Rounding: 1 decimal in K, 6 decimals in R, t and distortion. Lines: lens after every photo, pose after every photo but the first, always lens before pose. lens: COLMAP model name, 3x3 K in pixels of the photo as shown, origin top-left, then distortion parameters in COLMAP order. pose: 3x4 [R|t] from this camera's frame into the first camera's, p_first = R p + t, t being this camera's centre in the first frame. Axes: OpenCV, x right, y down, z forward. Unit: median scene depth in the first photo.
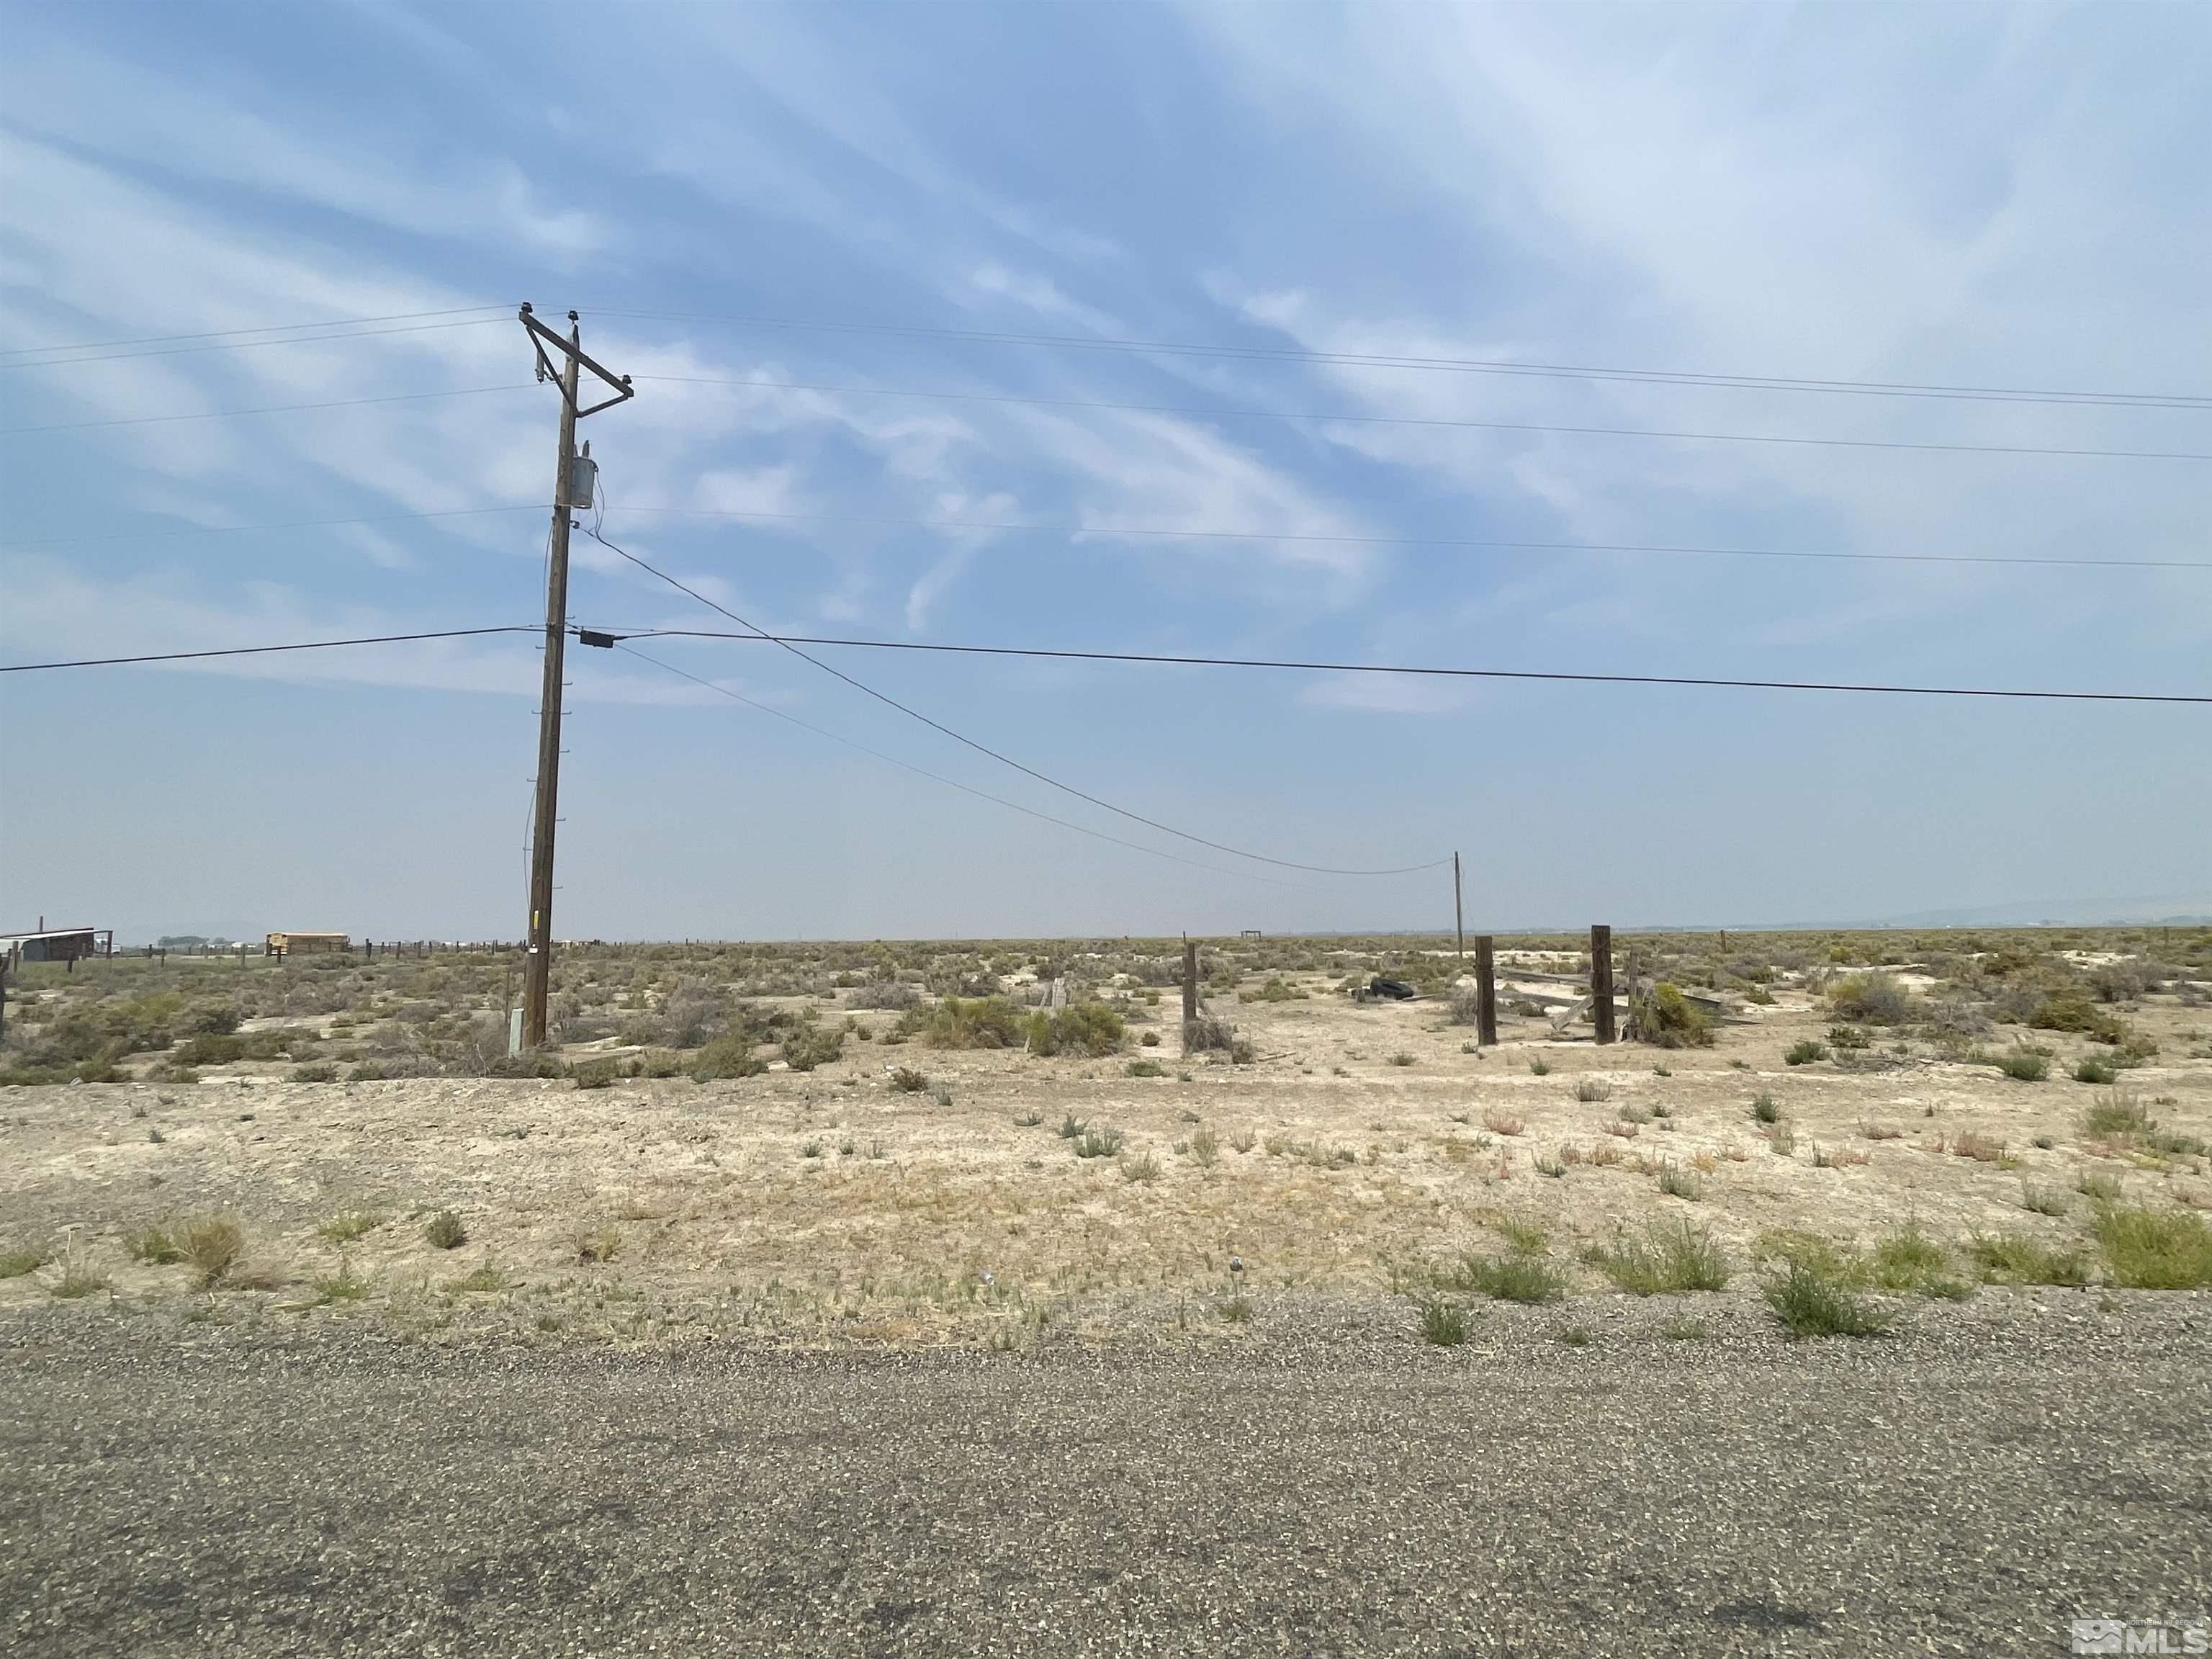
lens RADIAL K [[1112.4, 0, 1100.7], [0, 1112.4, 837.6], [0, 0, 1]] dist [-0.011887, -0.002273]
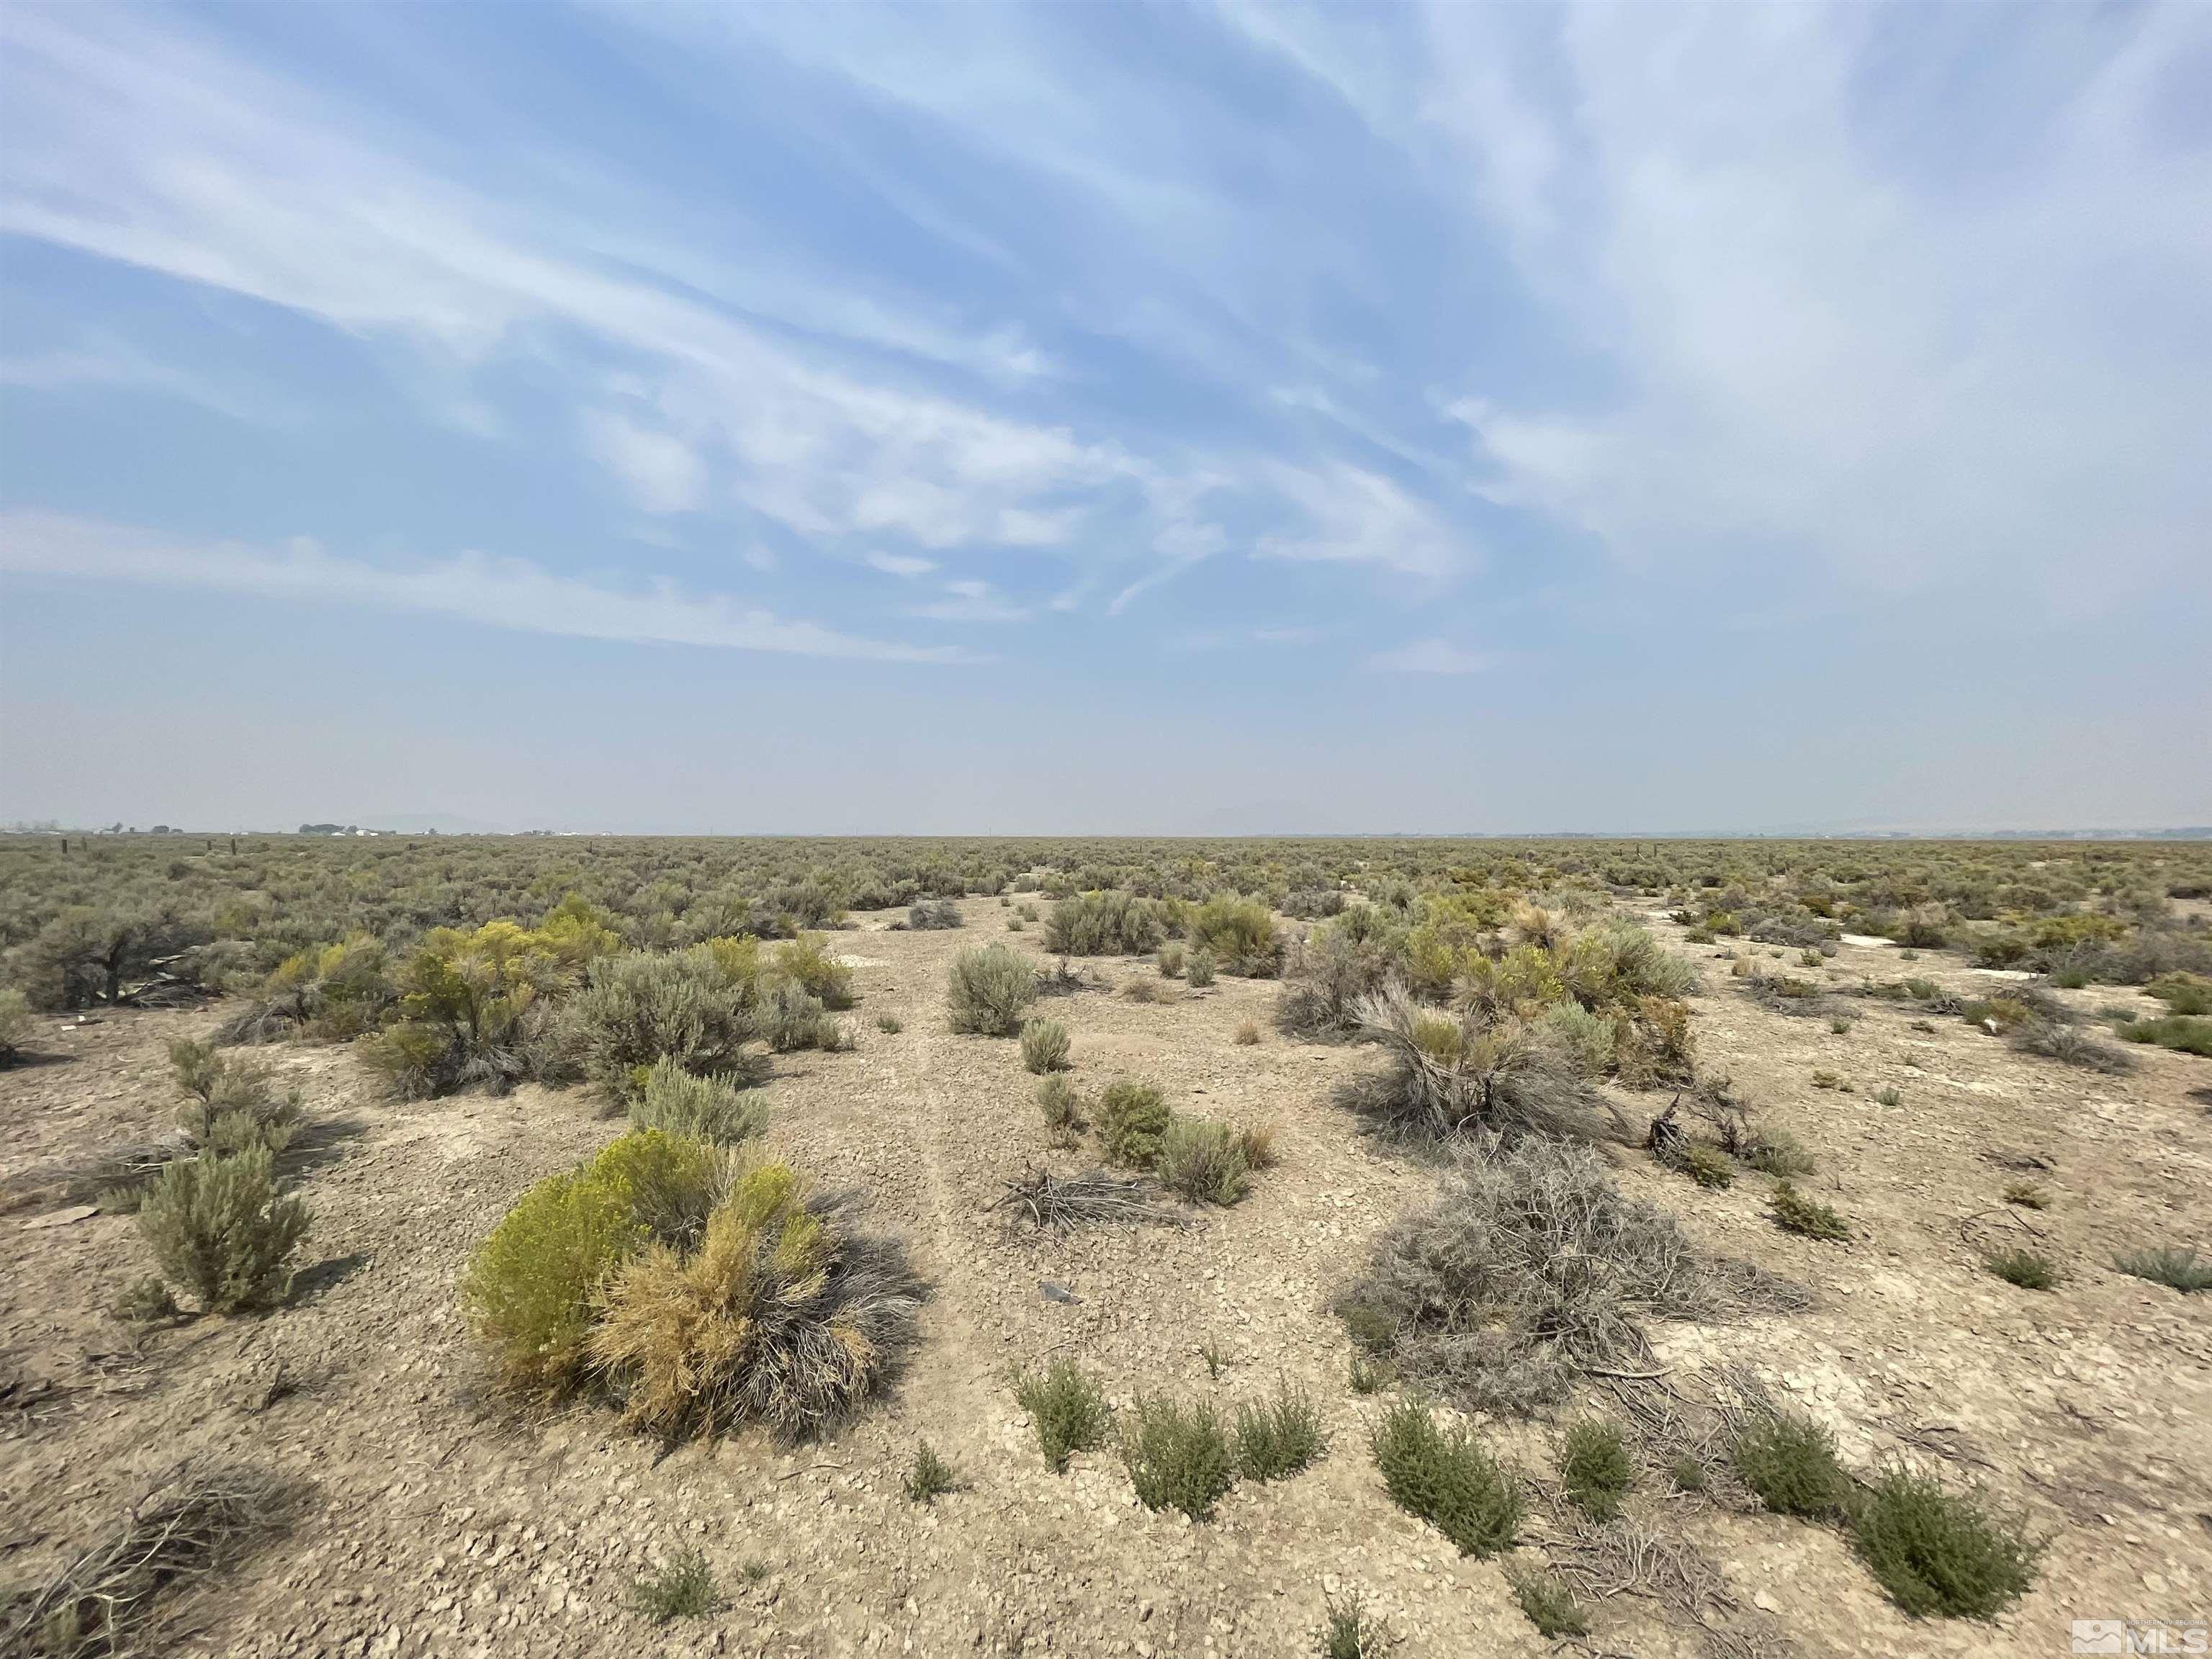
lens RADIAL K [[890.4, 0, 1112.4], [0, 890.4, 826.0], [0, 0, 1]] dist [-0.003722, -0.000178]
pose [[0.999870, 0.010187, -0.012527, -0.253581], [-0.009392, 0.998033, 0.061987, 0.002979], [0.013134, -0.061862, 0.997998, -0.182180]]
